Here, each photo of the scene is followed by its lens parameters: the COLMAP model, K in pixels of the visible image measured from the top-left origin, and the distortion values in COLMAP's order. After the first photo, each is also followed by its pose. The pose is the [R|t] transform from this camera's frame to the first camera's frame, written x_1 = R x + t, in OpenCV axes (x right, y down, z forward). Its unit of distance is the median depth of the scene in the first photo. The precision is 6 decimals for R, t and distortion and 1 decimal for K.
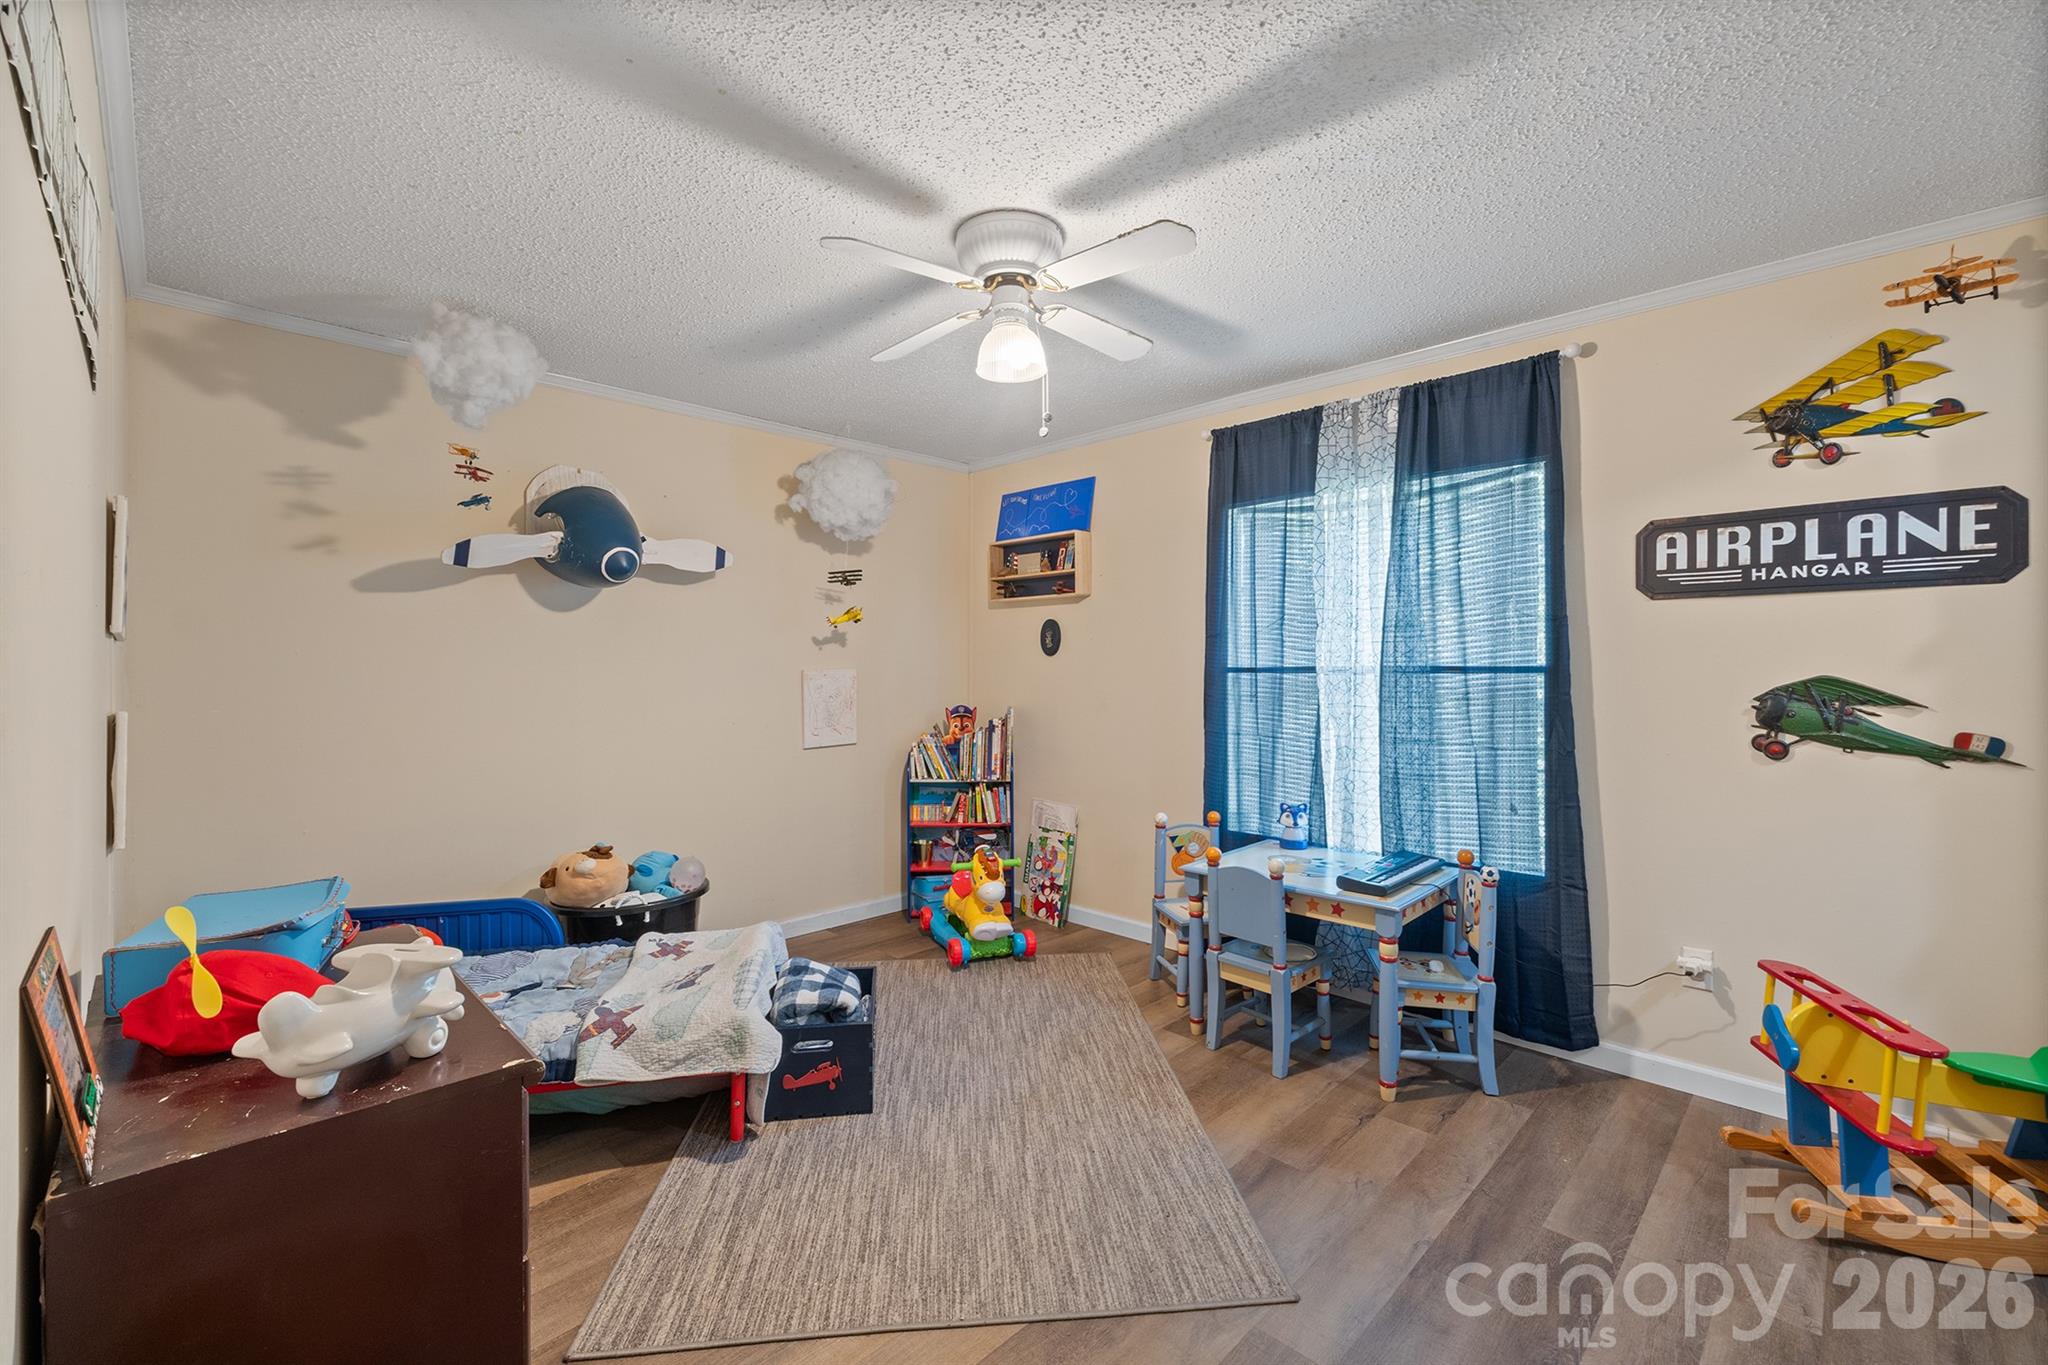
lens RADIAL K [[855.2, 0, 1023.9], [0, 855.2, 666.0], [0, 0, 1]] dist [-0.001522, 0.000081]
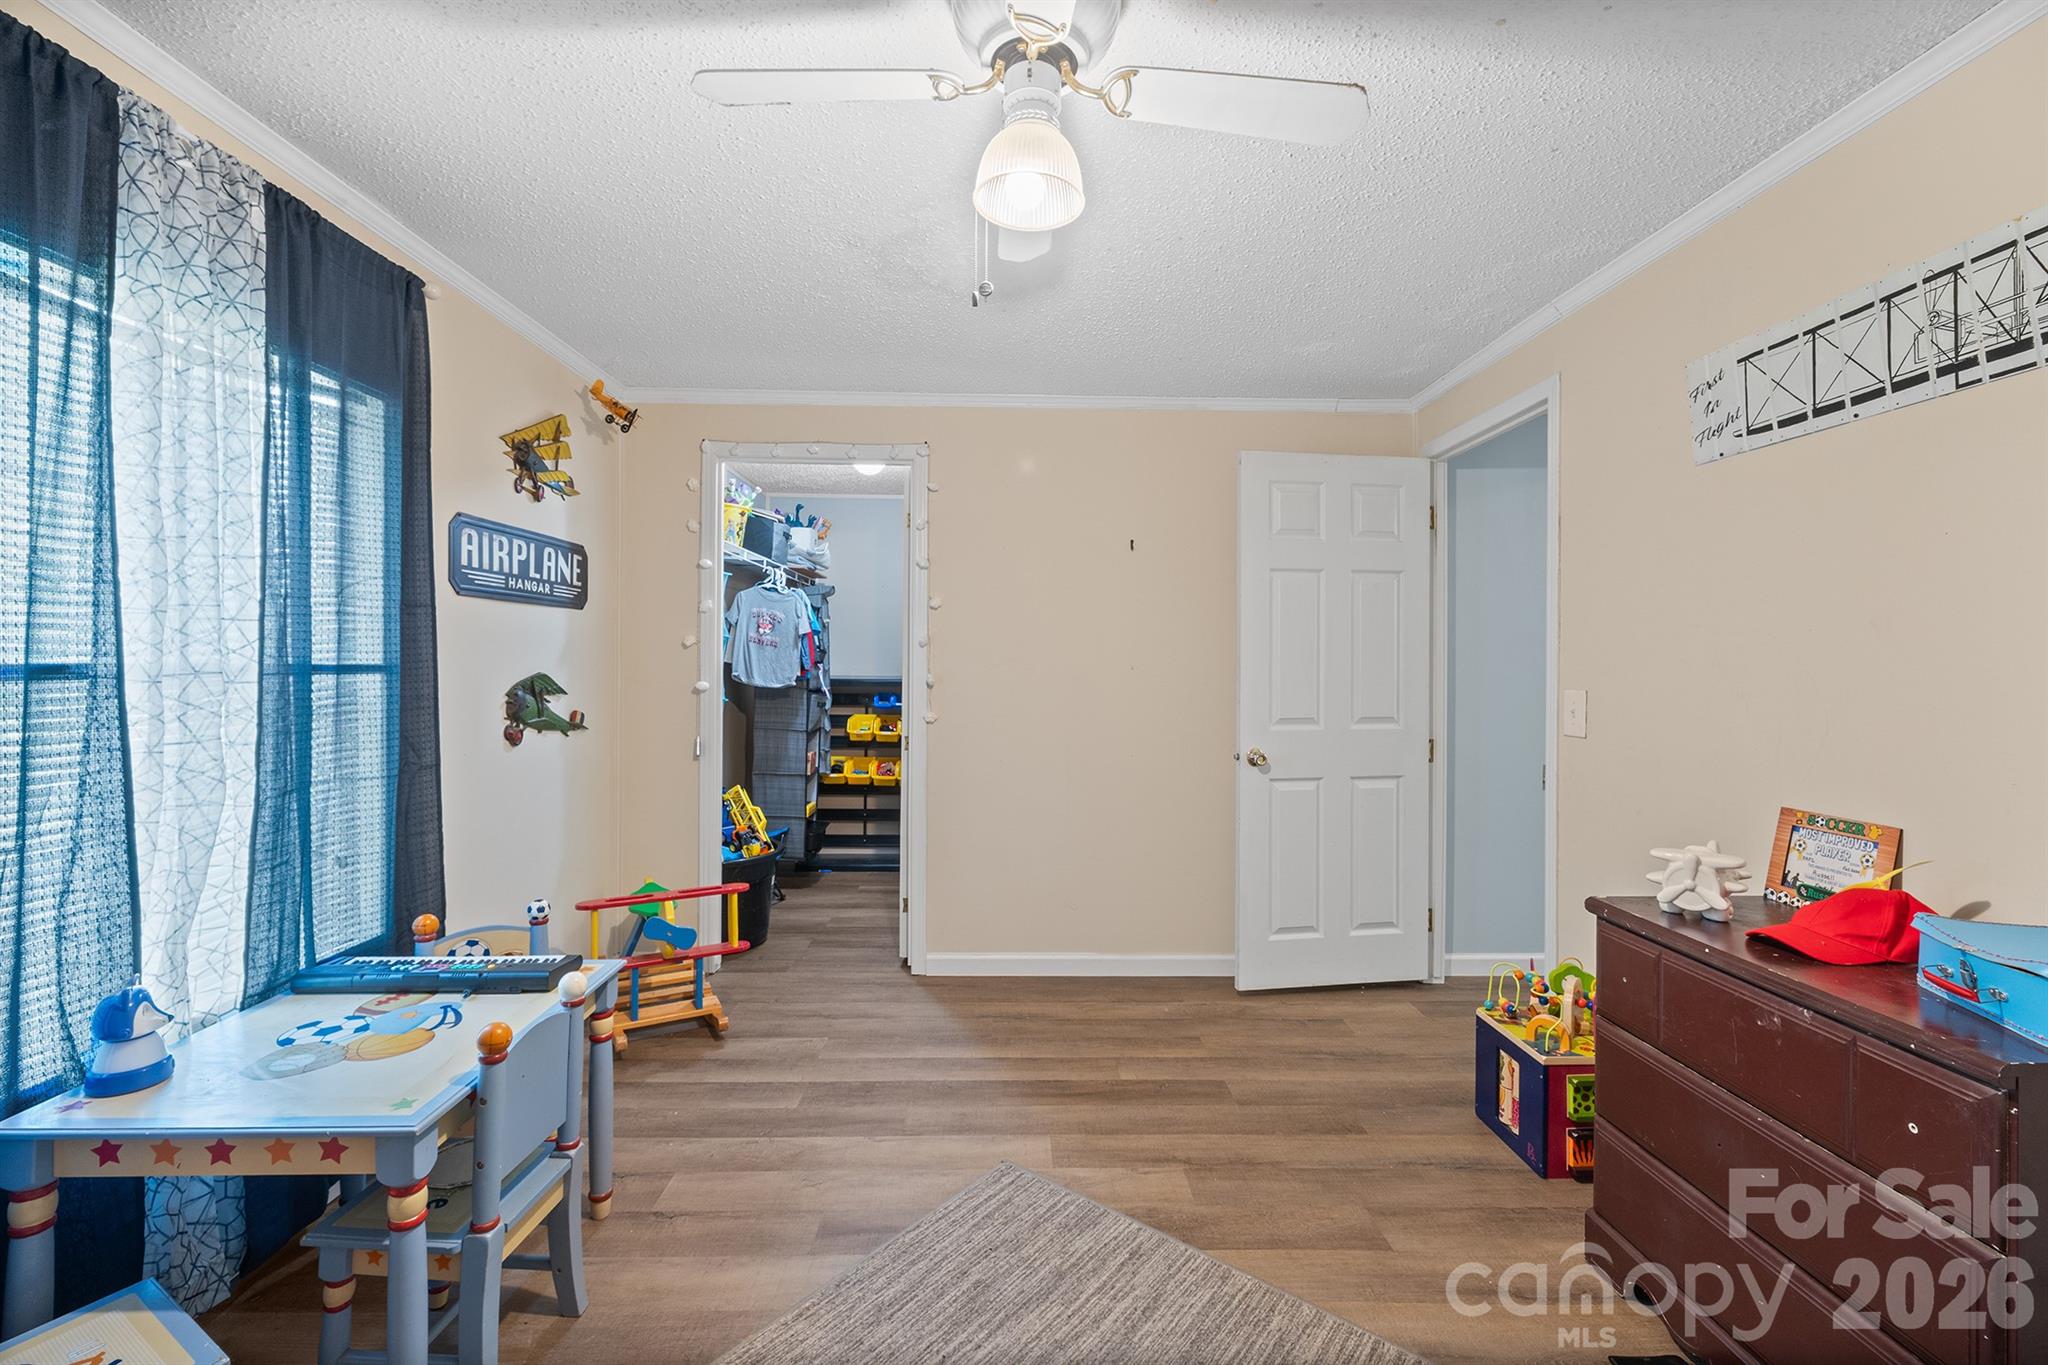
lens RADIAL K [[855.2, 0, 1029.6], [0, 855.2, 666.6], [0, 0, 1]] dist [-0.001522, 0.000081]
pose [[-0.714162, 0.007069, 0.699944, -0.425240], [0.012737, 0.999915, 0.002898, 0.008527], [-0.699864, 0.010985, -0.714192, 1.367644]]
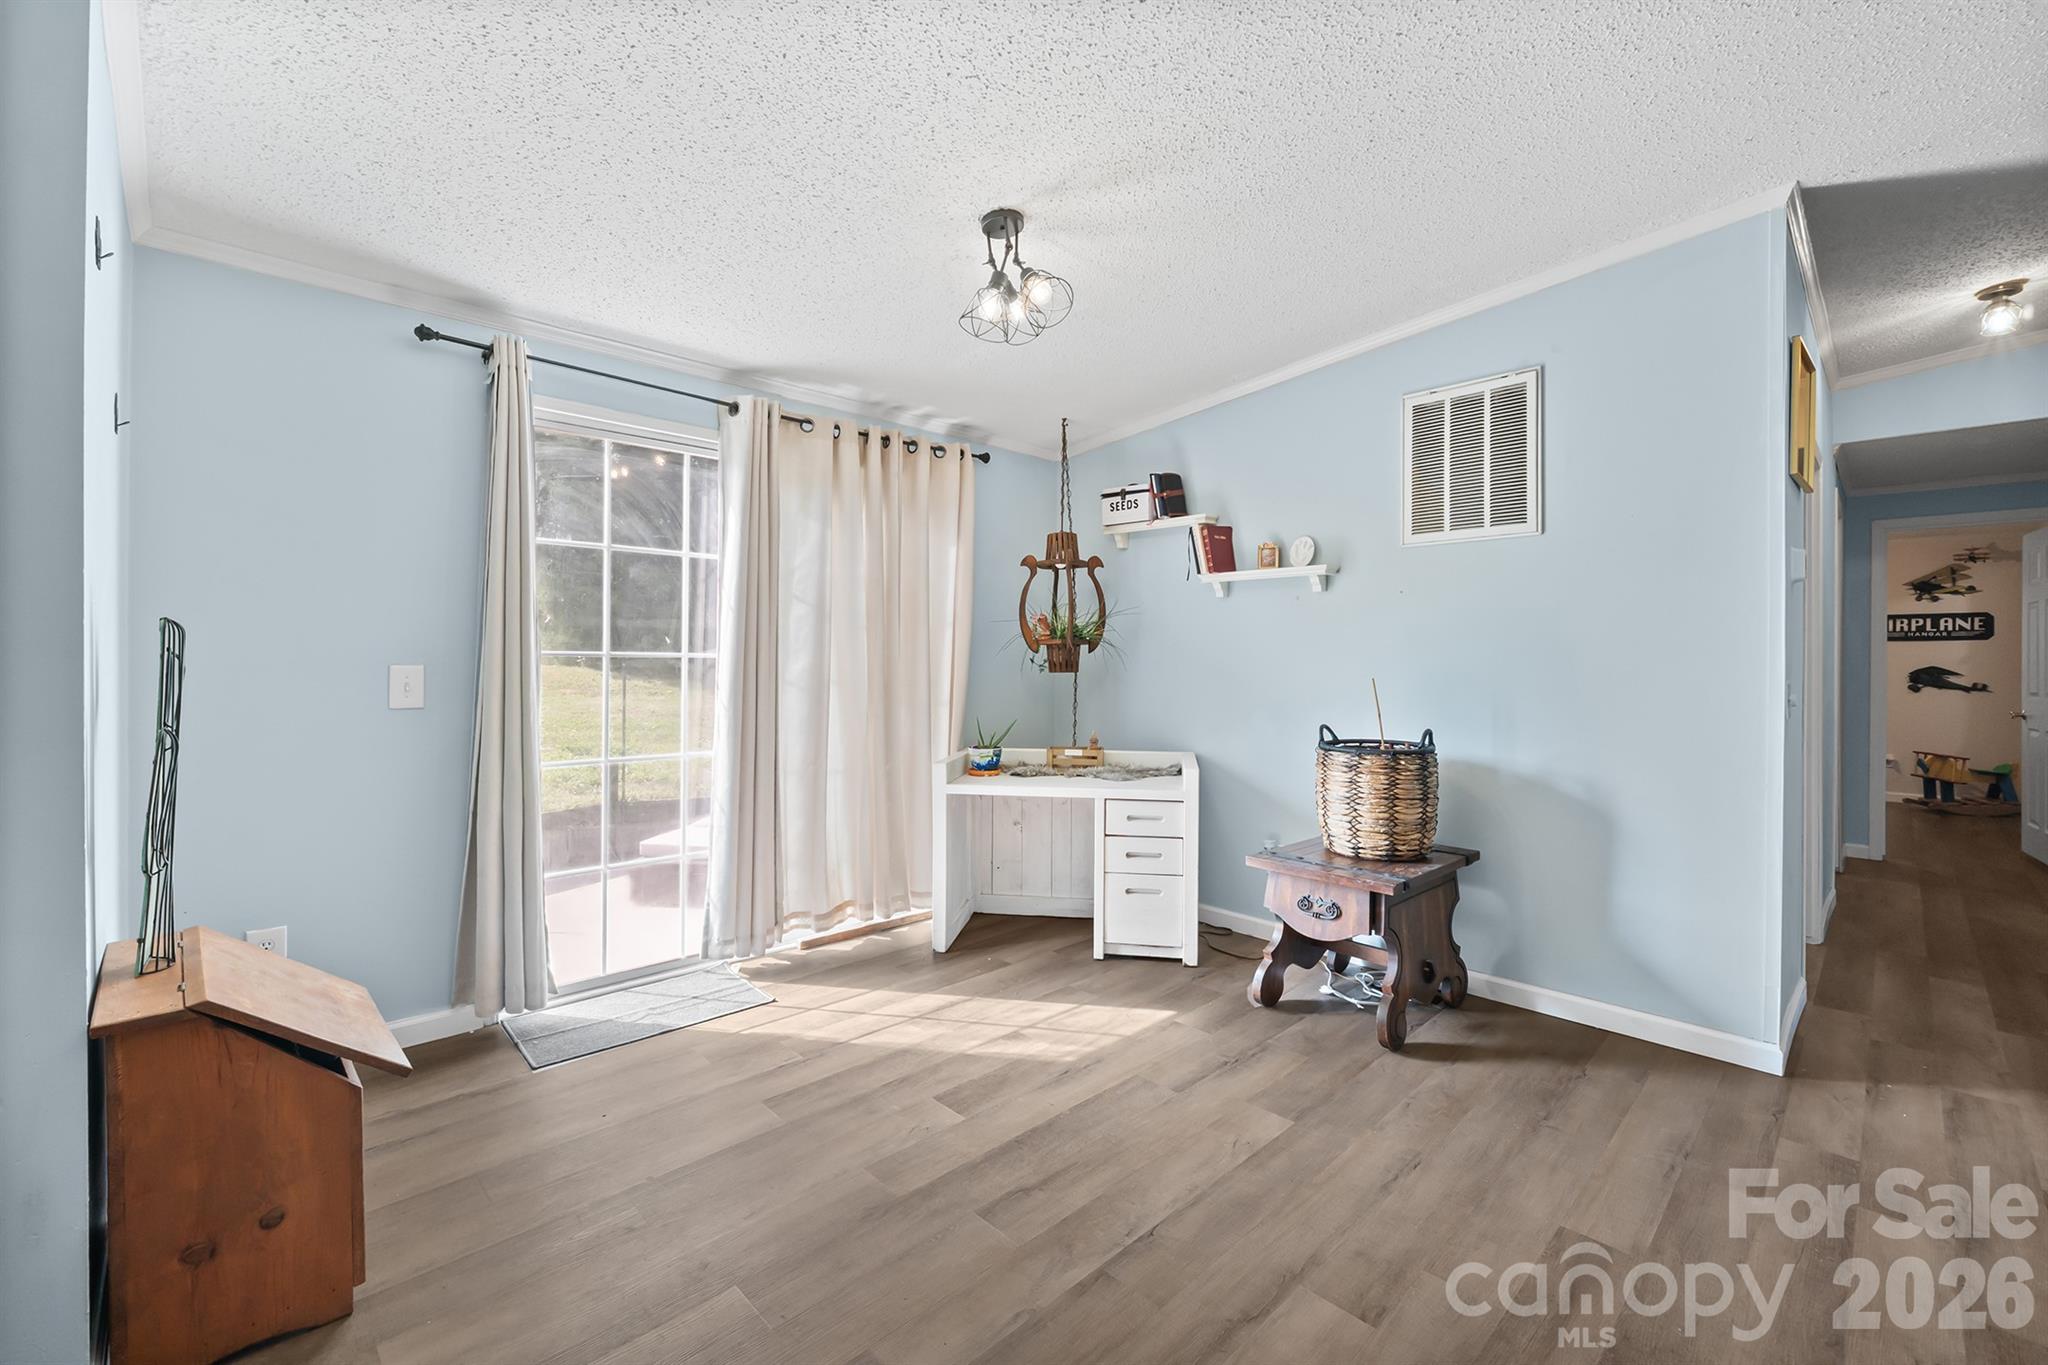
lens RADIAL K [[855.2, 0, 1024.5], [0, 855.2, 667.6], [0, 0, 1]] dist [-0.001522, 0.000081]
pose [[0.999959, 0.008818, -0.002131, -2.516353], [-0.008819, 0.999961, -0.000750, 0.049333], [0.002124, 0.000769, 0.999997, -2.263163]]
